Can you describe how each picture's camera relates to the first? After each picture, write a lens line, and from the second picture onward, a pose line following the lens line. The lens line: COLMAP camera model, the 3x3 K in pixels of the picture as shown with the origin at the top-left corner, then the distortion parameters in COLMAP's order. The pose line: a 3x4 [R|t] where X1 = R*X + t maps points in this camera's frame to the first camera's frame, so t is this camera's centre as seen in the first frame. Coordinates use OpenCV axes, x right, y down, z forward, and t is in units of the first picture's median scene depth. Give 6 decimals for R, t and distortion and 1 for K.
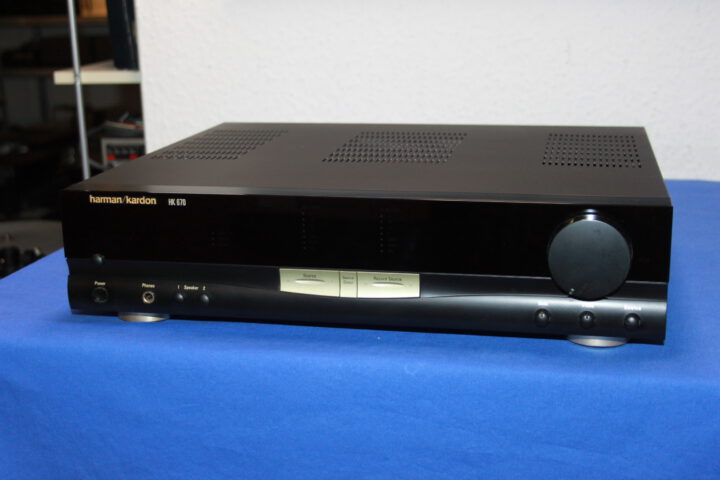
lens RADIAL K [[1047.1, 0, 360.0], [0, 1047.1, 240.0], [0, 0, 1]] dist [-0.026944, 0.068915]
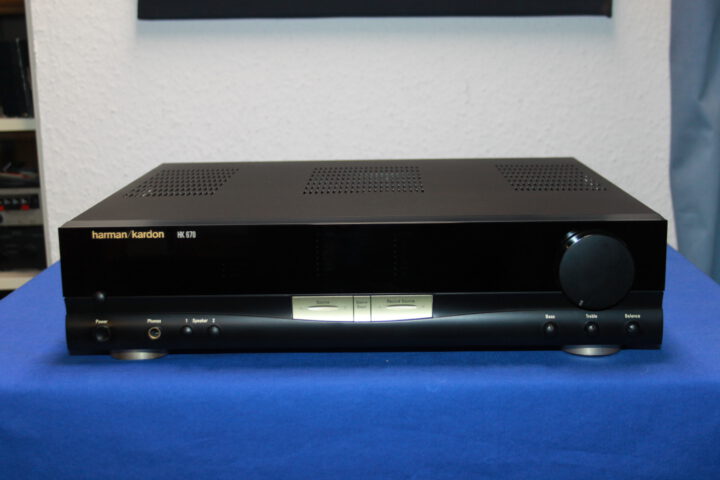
lens RADIAL K [[1049.8, 0, 360.0], [0, 1049.8, 240.0], [0, 0, 1]] dist [-0.016602, 0.007499]
pose [[0.981467, -0.035536, 0.188310, -0.197431], [0.045417, 0.997794, -0.048418, 0.024314], [-0.186174, 0.056073, 0.980915, -0.010229]]
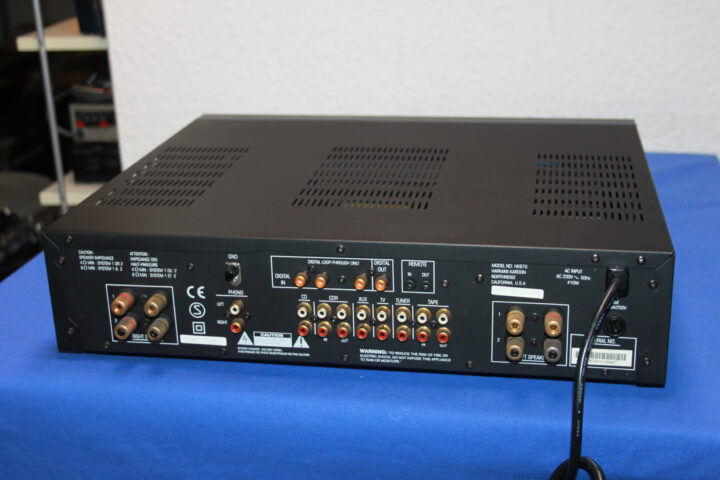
lens RADIAL K [[1049.8, 0, 360.0], [0, 1049.8, 240.0], [0, 0, 1]] dist [-0.016602, 0.007499]
pose [[0.999618, -0.016957, 0.021811, -0.002947], [0.014800, 0.995321, 0.095485, -0.126540], [-0.023328, -0.095126, 0.995192, 0.029924]]
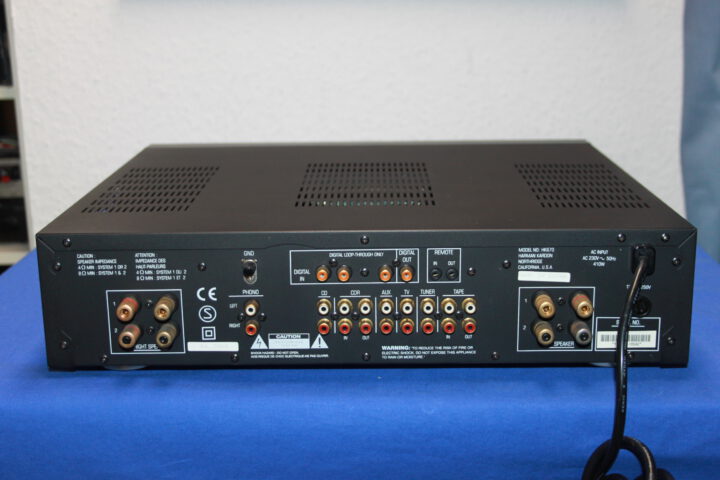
lens RADIAL K [[1047.1, 0, 360.0], [0, 1047.1, 240.0], [0, 0, 1]] dist [-0.026944, 0.068915]
pose [[0.981672, -0.040319, 0.186267, -0.171561], [0.040245, 0.999181, 0.004183, -0.033767], [-0.186283, 0.003390, 0.982490, 0.070130]]
